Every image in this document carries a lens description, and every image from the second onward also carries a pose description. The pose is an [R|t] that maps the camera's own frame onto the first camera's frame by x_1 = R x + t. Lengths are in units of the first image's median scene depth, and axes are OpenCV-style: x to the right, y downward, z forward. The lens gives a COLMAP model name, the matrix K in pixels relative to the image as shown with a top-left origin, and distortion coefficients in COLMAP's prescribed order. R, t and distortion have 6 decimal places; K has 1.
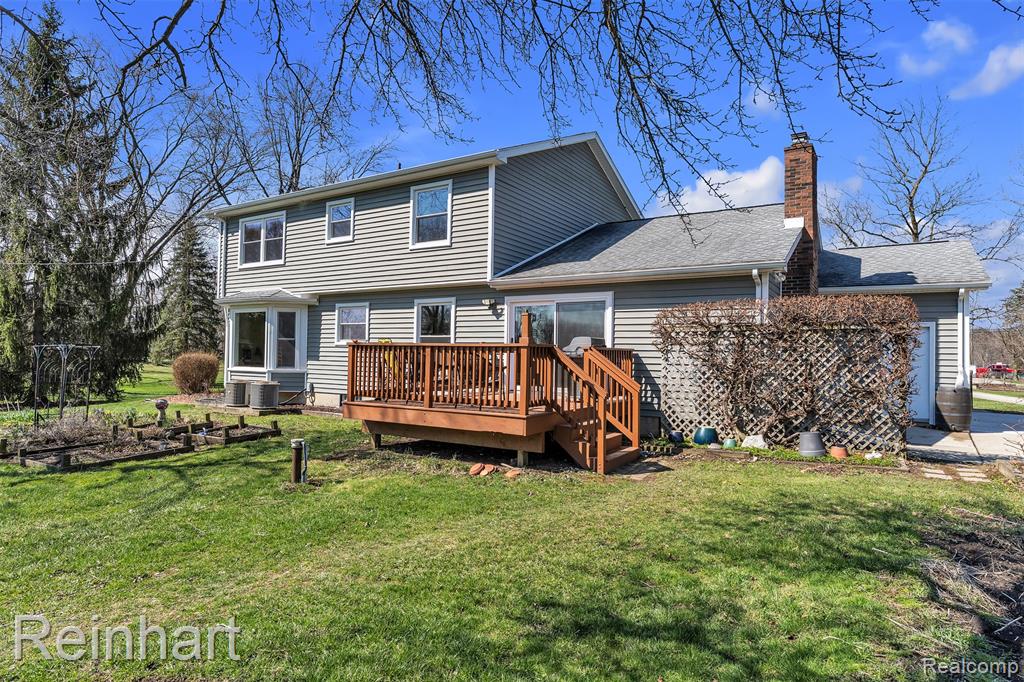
lens RADIAL K [[585.1, 0, 512.0], [0, 585.1, 341.0], [0, 0, 1]] dist [-0.009222, -0.002152]
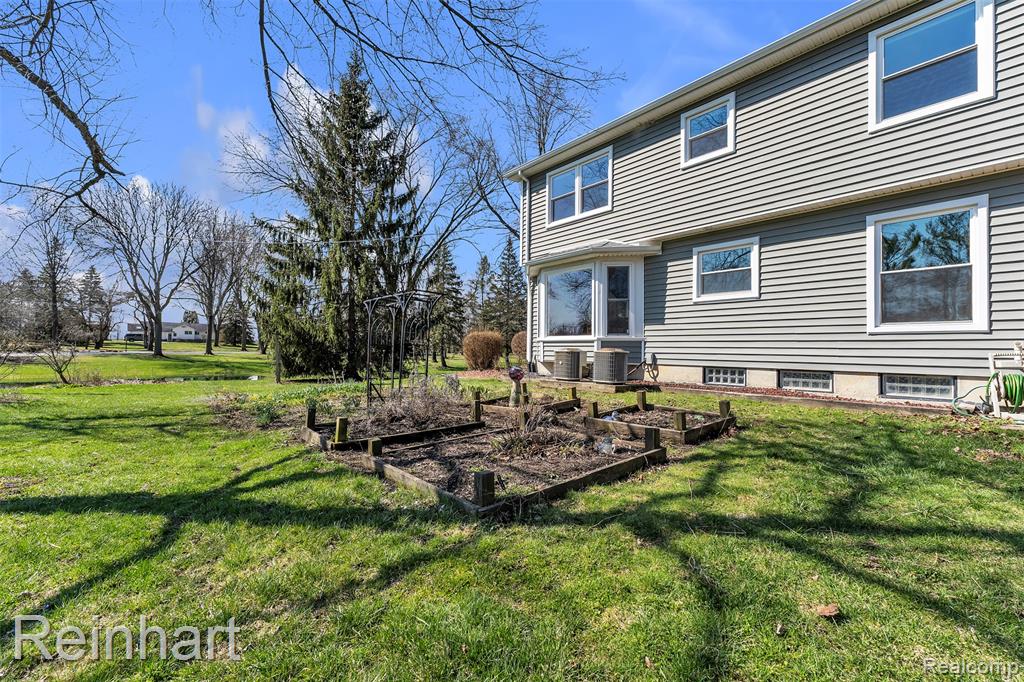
lens RADIAL K [[431.2, 0, 512.0], [0, 431.2, 341.0], [0, 0, 1]] dist [-0.000722, 0.000493]
pose [[0.951686, -0.010880, -0.306881, -0.352829], [0.011094, 0.999938, -0.001047, 0.055066], [0.306873, -0.002408, 0.951747, 0.391123]]
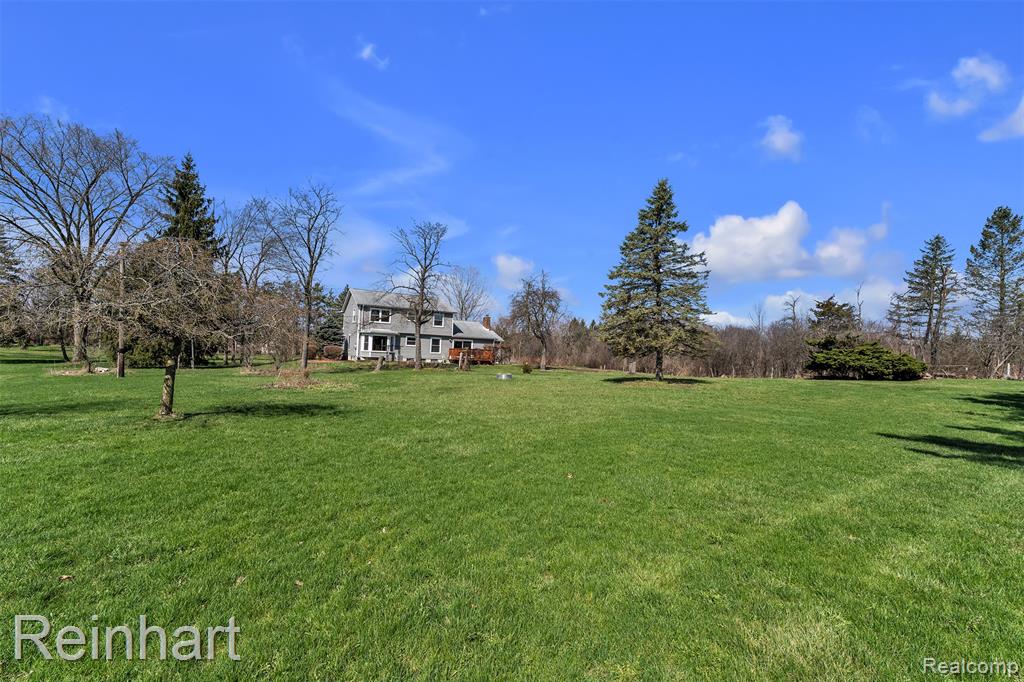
lens RADIAL K [[443.4, 0, 510.7], [0, 443.4, 339.6], [0, 0, 1]] dist [0.000451, 0.000016]
pose [[0.485827, 0.030965, 0.873506, -2.613985], [-0.062655, 0.998035, -0.000533, -0.080783], [-0.871806, -0.054470, 0.486813, -1.118820]]
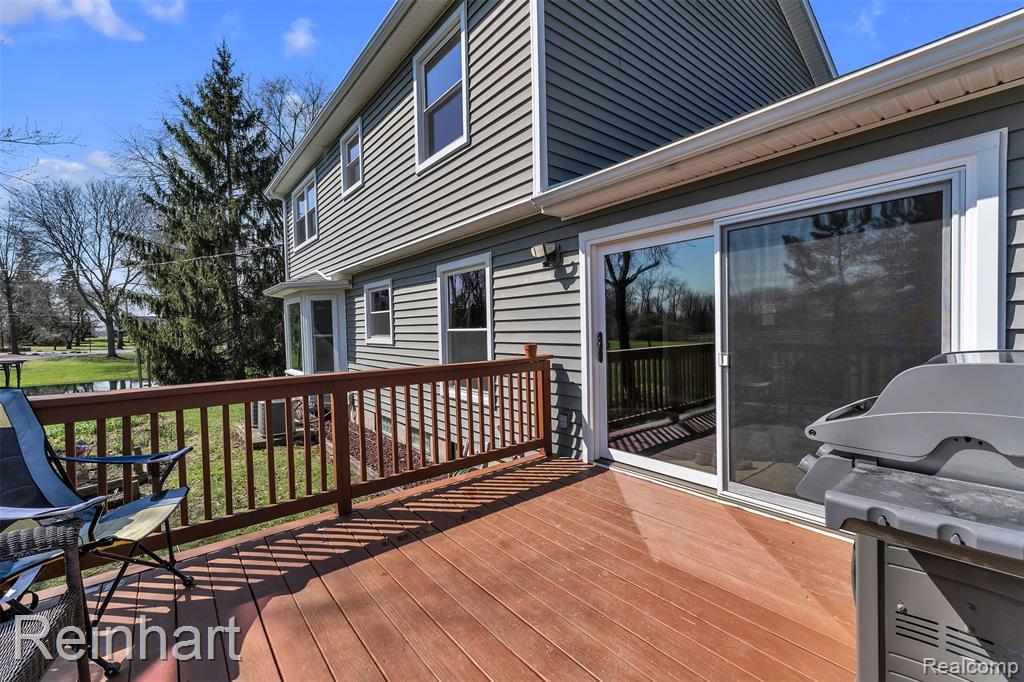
lens RADIAL K [[427.0, 0, 511.3], [0, 427.0, 337.4], [0, 0, 1]] dist [0.001243, 0.000184]
pose [[0.946046, -0.030649, -0.322579, 0.030566], [0.047744, 0.997836, 0.045214, -0.015011], [0.320495, -0.058176, 0.945462, 0.563120]]
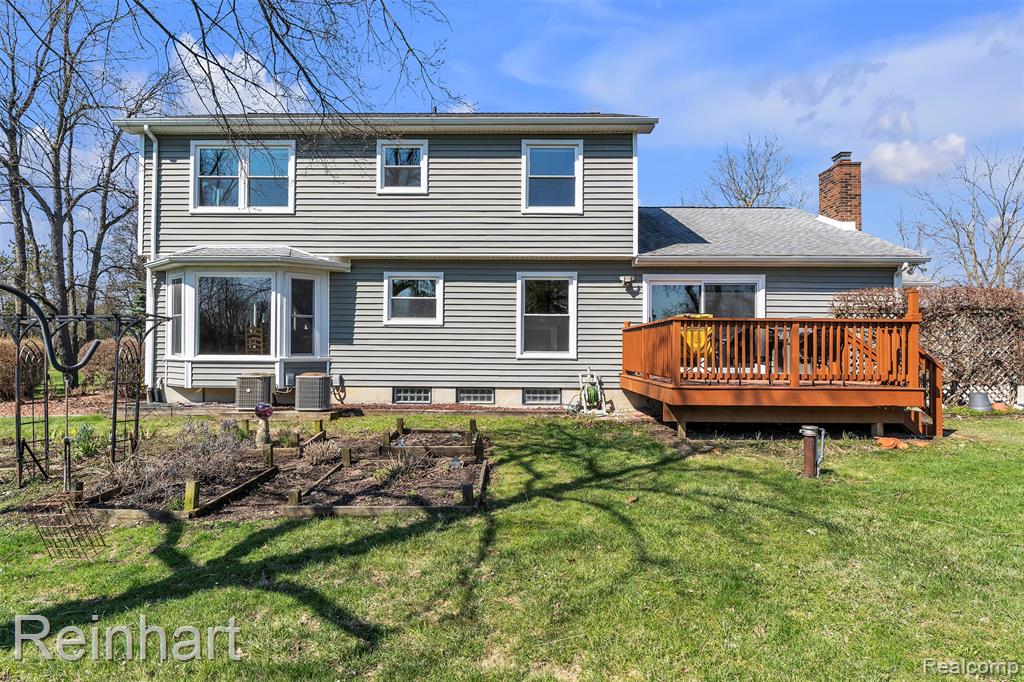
lens RADIAL K [[569.3, 0, 512.0], [0, 569.3, 341.0], [0, 0, 1]] dist [-0.004241, -0.000874]
pose [[0.855469, -0.000716, 0.517853, -0.546640], [-0.005497, 0.999930, 0.010463, 0.019851], [-0.517824, -0.011797, 0.855406, 0.257006]]
